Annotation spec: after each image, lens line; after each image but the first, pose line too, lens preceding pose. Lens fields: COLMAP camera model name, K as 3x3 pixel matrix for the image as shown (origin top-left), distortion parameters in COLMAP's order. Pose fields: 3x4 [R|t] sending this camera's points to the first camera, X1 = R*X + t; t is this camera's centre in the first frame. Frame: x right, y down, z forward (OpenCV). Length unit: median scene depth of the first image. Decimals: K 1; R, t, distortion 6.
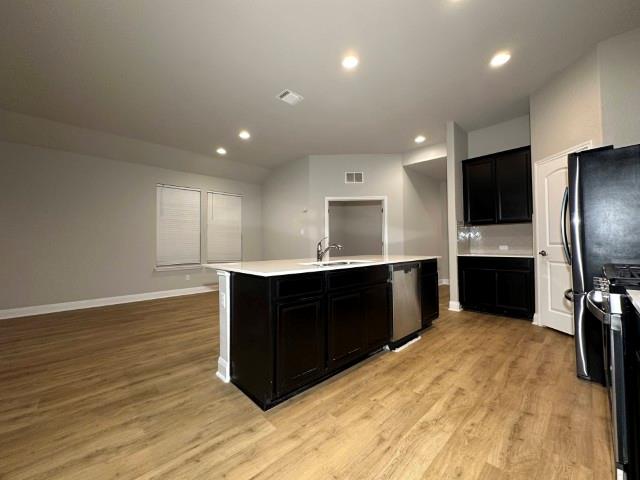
lens RADIAL K [[256.7, 0, 319.4], [0, 256.7, 238.4], [0, 0, 1]] dist [-0.000967, 0.000102]
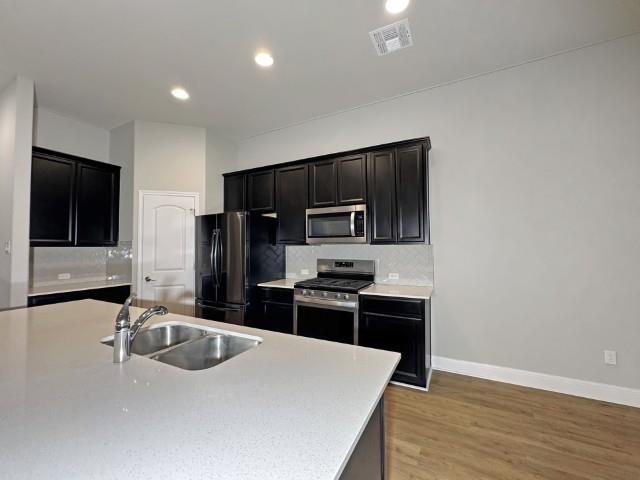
lens RADIAL K [[267.4, 0, 318.6], [0, 267.4, 238.1], [0, 0, 1]] dist [-0.000688, -0.000112]
pose [[-0.327575, 0.041917, 0.943895, -0.582545], [-0.012931, 0.998723, -0.048839, -0.096174], [-0.944737, -0.028204, -0.326615, 1.023198]]
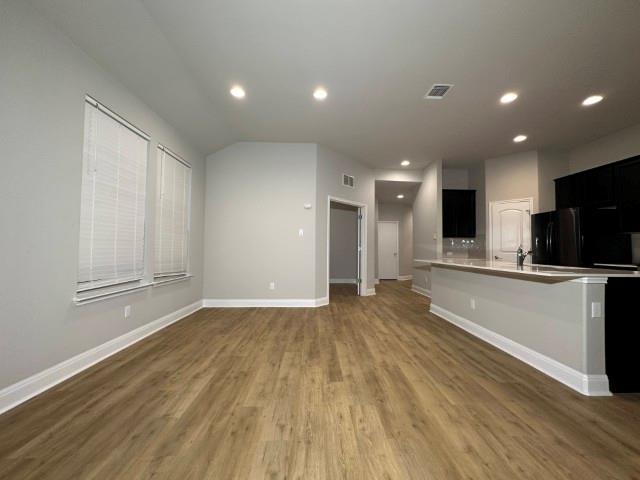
lens RADIAL K [[256.7, 0, 319.4], [0, 256.7, 238.4], [0, 0, 1]] dist [-0.000967, 0.000102]
pose [[0.668535, 0.049119, 0.742056, -1.675692], [-0.038195, 0.998767, -0.031700, 0.045130], [-0.742699, -0.007150, 0.669587, 1.075773]]
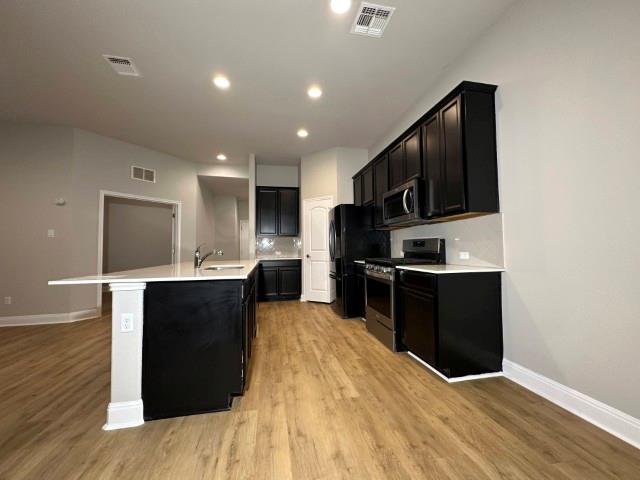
lens RADIAL K [[255.9, 0, 319.8], [0, 255.9, 239.3], [0, 0, 1]] dist [-0.001553, -0.000039]
pose [[0.530184, 0.035408, 0.847143, -0.694292], [-0.013837, 0.999356, -0.033110, 0.006596], [-0.847770, 0.005832, 0.530332, 0.101176]]
